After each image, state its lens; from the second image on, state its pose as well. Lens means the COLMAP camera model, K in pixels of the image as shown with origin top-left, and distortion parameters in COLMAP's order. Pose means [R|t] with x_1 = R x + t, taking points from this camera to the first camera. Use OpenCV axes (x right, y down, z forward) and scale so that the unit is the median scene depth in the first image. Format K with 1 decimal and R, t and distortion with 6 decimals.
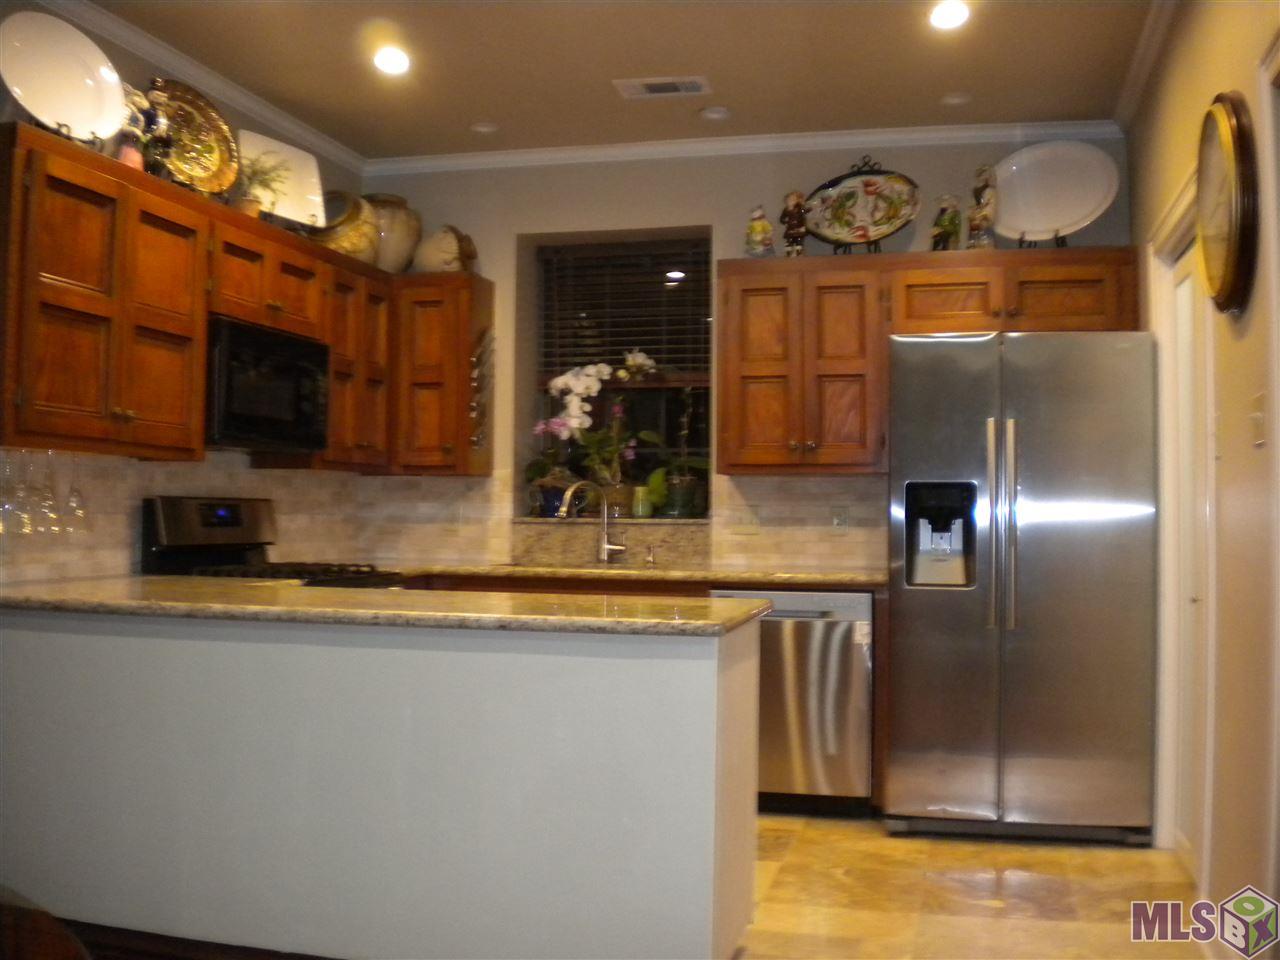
lens RADIAL K [[1339.3, 0, 640.0], [0, 1339.3, 480.0], [0, 0, 1]] dist [-0.050299, -0.273550]
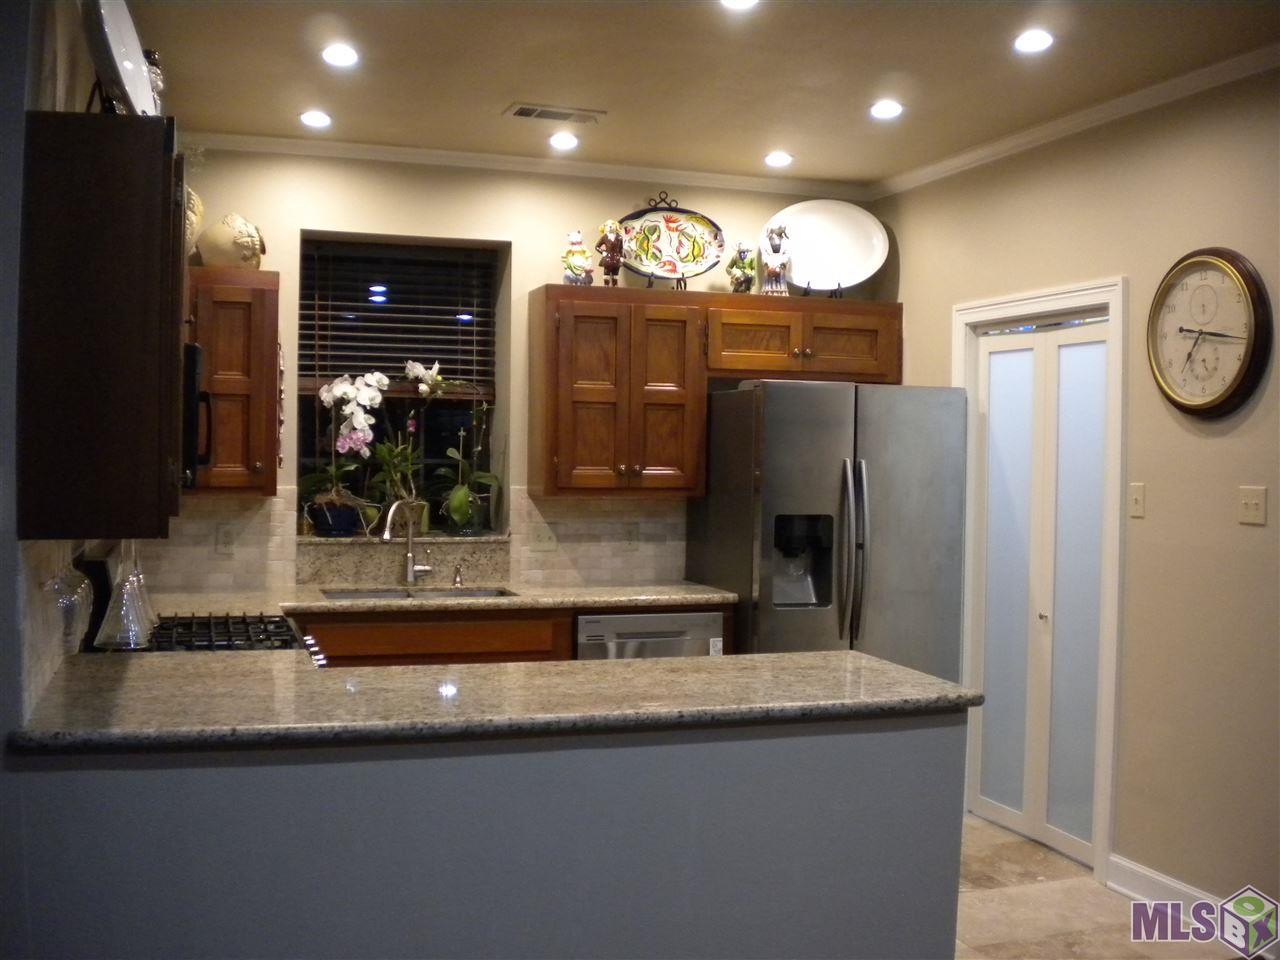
lens RADIAL K [[1339.3, 0, 640.0], [0, 1339.3, 480.0], [0, 0, 1]] dist [-0.050299, -0.273550]
pose [[0.843787, -0.007171, 0.536630, -0.419943], [-0.021640, 0.998643, 0.047372, -0.065645], [-0.536242, -0.051584, 0.842487, 0.106639]]
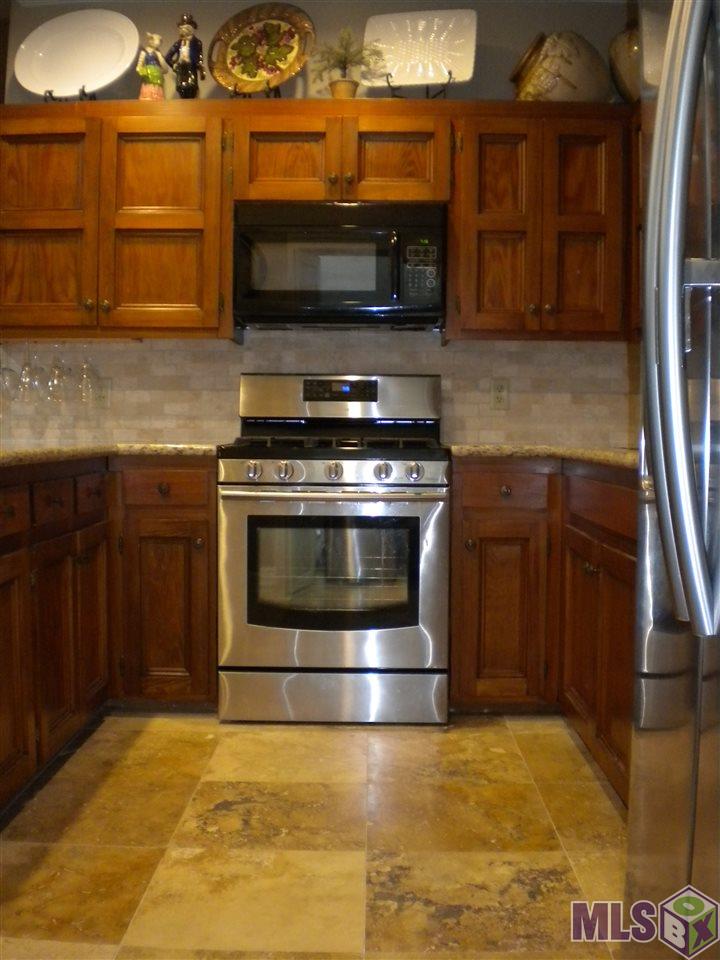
lens RADIAL K [[1004.5, 0, 360.0], [0, 1004.5, 480.0], [0, 0, 1]] dist [-0.050299, -0.273550]
pose [[0.233472, 0.040501, -0.971520, 0.403994], [0.018695, 0.998761, 0.046129, 0.052987], [0.972184, -0.028932, 0.232425, 0.718367]]
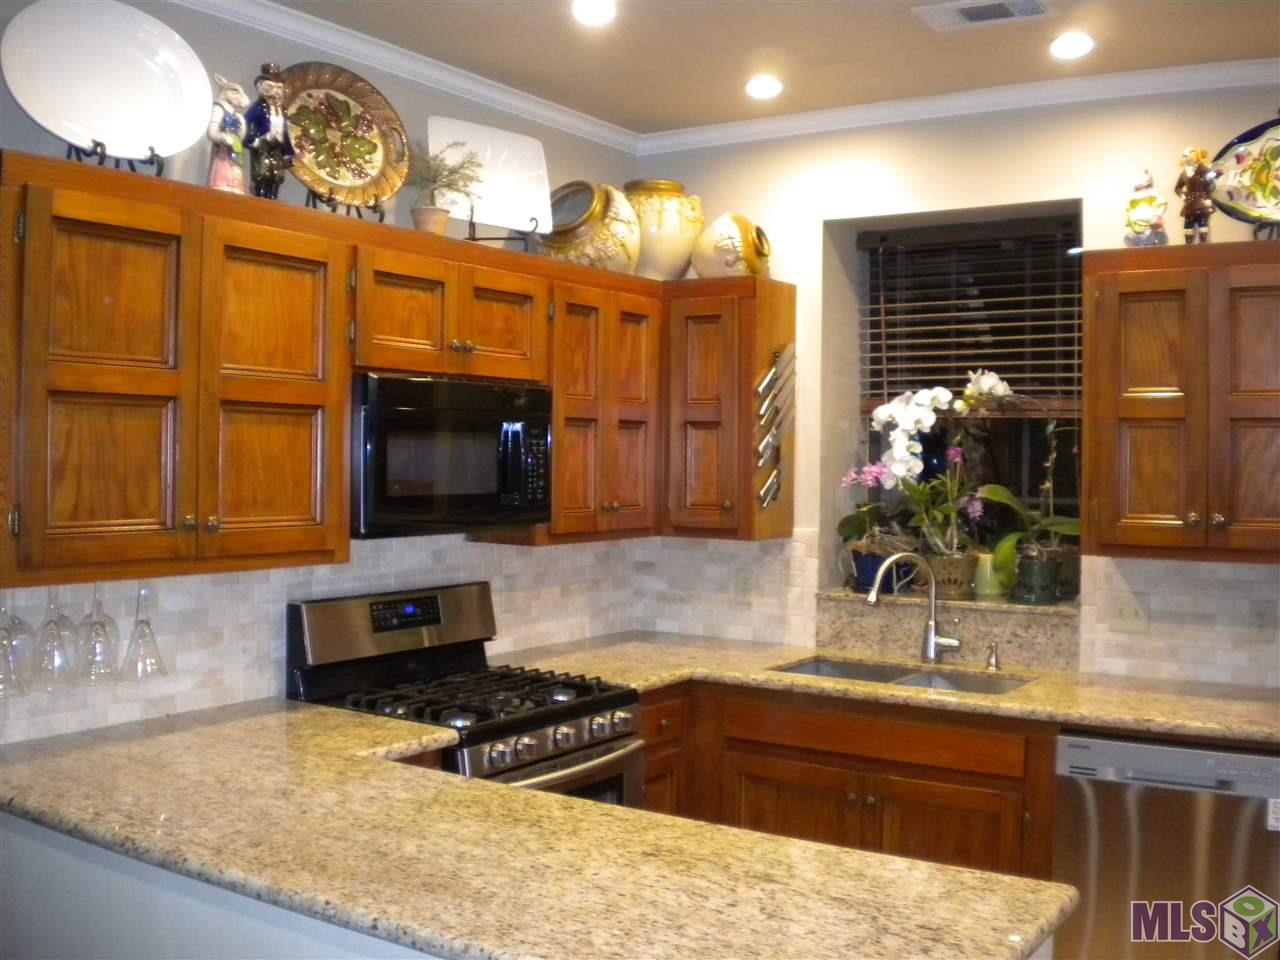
lens RADIAL K [[1339.3, 0, 640.0], [0, 1339.3, 480.0], [0, 0, 1]] dist [-0.050299, -0.273550]
pose [[0.942267, 0.008047, -0.334767, 0.070903], [0.005678, 0.999184, 0.040001, -0.072698], [0.334815, -0.039593, 0.941452, 0.260648]]
